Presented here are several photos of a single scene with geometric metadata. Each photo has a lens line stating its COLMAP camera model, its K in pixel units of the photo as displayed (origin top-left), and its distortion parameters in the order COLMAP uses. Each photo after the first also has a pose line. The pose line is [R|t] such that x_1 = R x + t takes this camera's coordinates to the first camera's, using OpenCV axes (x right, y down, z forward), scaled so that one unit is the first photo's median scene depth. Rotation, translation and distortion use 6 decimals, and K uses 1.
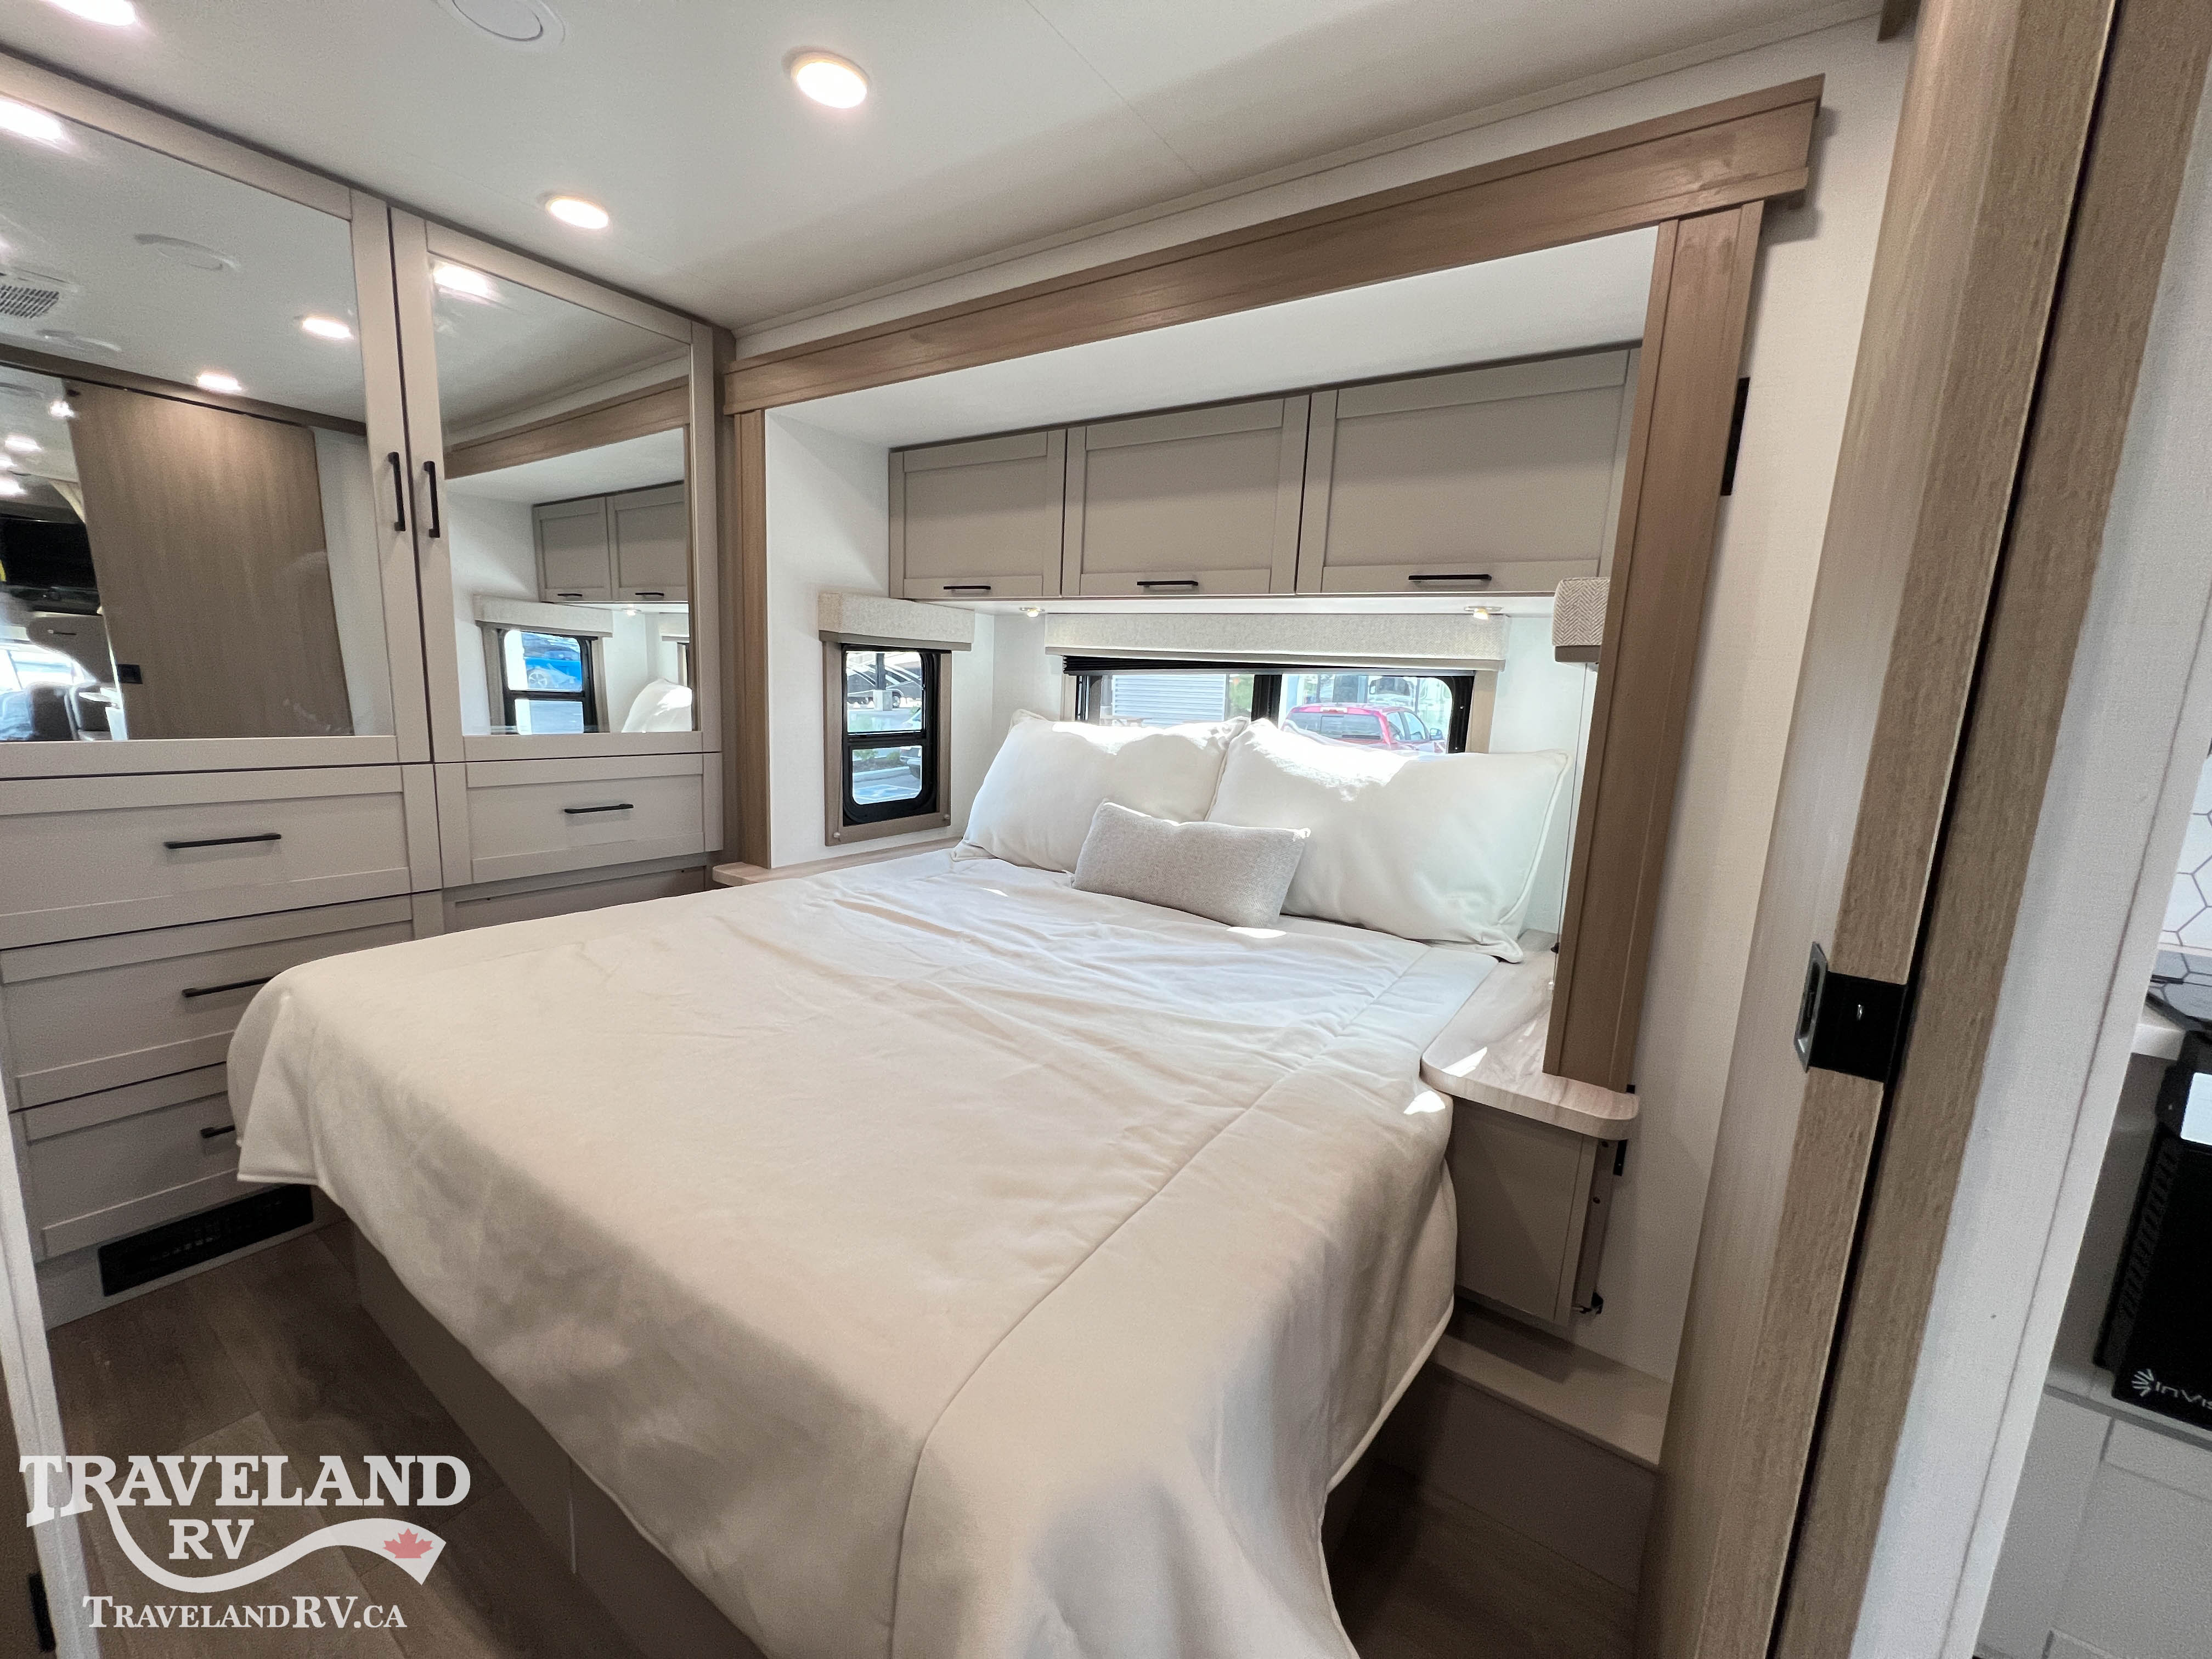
lens RADIAL K [[881.1, 0, 1102.2], [0, 881.1, 827.2], [0, 0, 1]] dist [-0.001316, 0.000754]
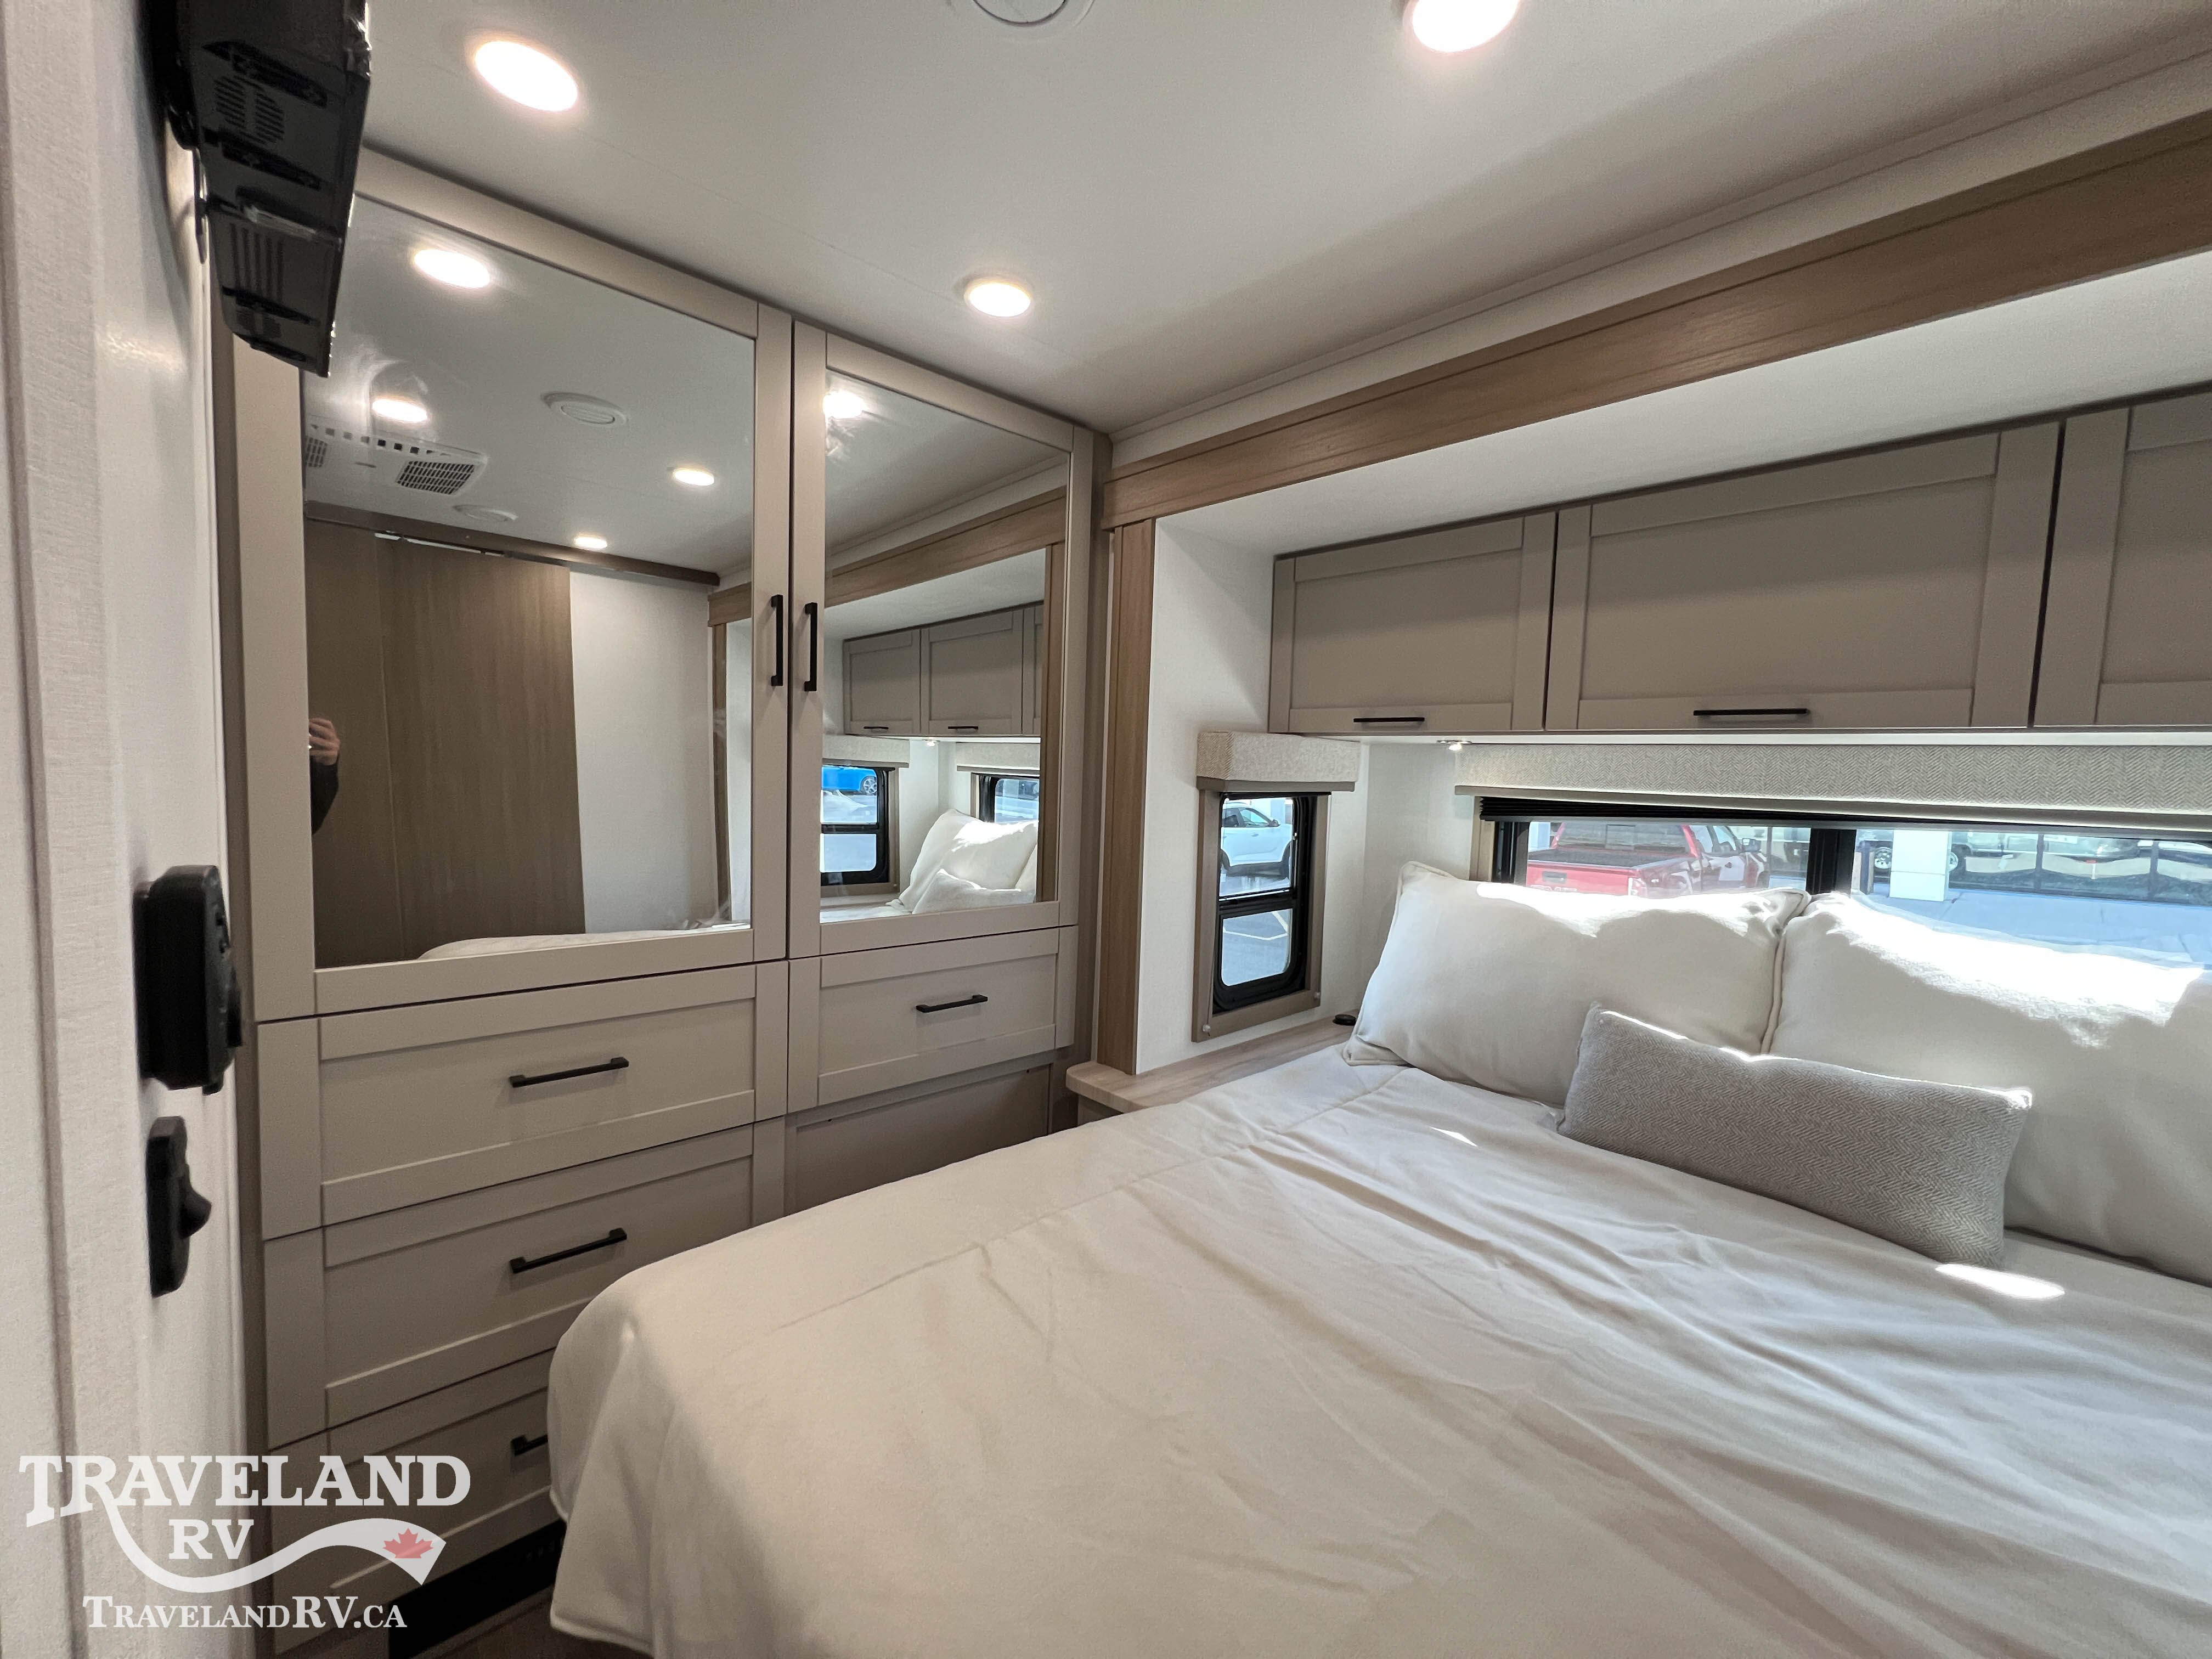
lens RADIAL K [[881.1, 0, 1102.2], [0, 881.1, 827.2], [0, 0, 1]] dist [-0.001316, 0.000754]
pose [[0.975065, -0.001814, -0.221913, -0.247676], [-0.022690, 0.993911, -0.107824, -0.095405], [0.220757, 0.110170, 0.969087, 0.217887]]
